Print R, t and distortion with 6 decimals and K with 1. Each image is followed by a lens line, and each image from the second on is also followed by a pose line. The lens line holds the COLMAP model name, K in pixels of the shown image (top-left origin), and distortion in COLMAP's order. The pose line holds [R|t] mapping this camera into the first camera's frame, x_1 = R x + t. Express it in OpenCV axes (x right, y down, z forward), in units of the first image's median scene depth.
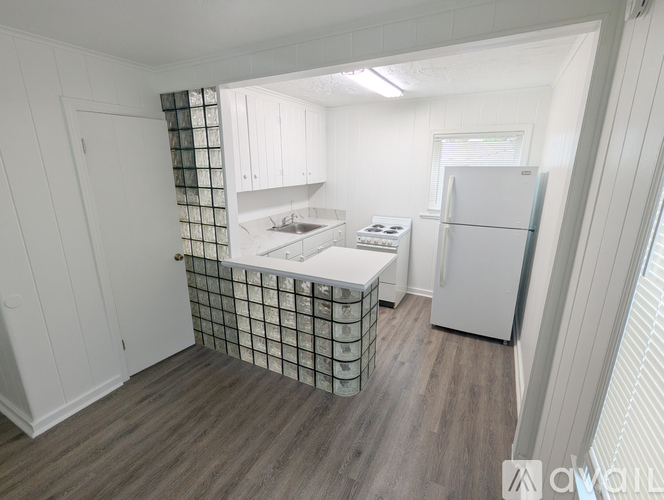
lens RADIAL K [[316.4, 0, 329.2], [0, 316.4, 249.9], [0, 0, 1]] dist [-0.001997, -0.000267]
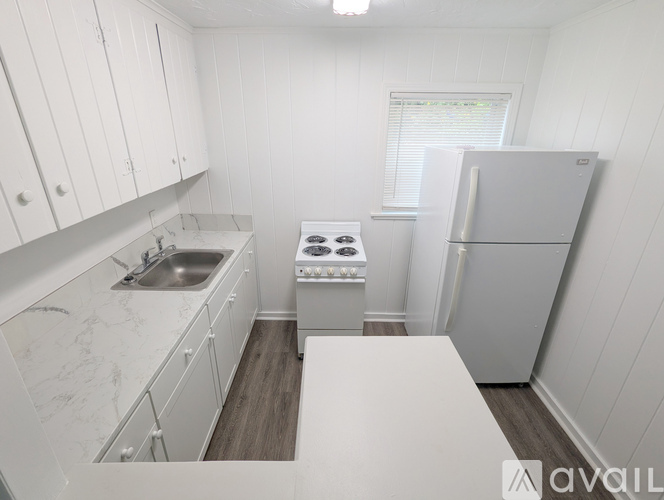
lens RADIAL K [[316.4, 0, 329.2], [0, 316.4, 249.9], [0, 0, 1]] dist [-0.001997, -0.000267]
pose [[0.885106, -0.165604, 0.434928, -0.150649], [0.113339, 0.983113, 0.143680, -0.211870], [-0.451377, -0.077878, 0.888929, 0.625490]]
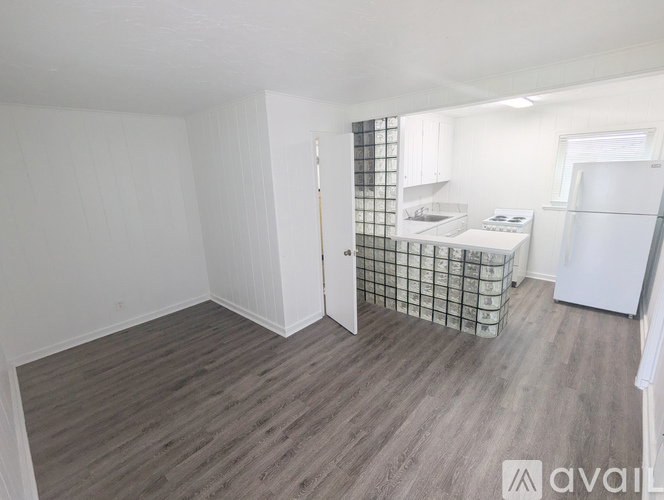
lens RADIAL K [[316.4, 0, 329.2], [0, 316.4, 249.9], [0, 0, 1]] dist [-0.001997, -0.000267]
pose [[0.966486, 0.025813, -0.255417, -0.228046], [-0.027841, 0.999603, -0.004327, 0.101464], [0.255204, 0.011293, 0.966821, -0.414046]]
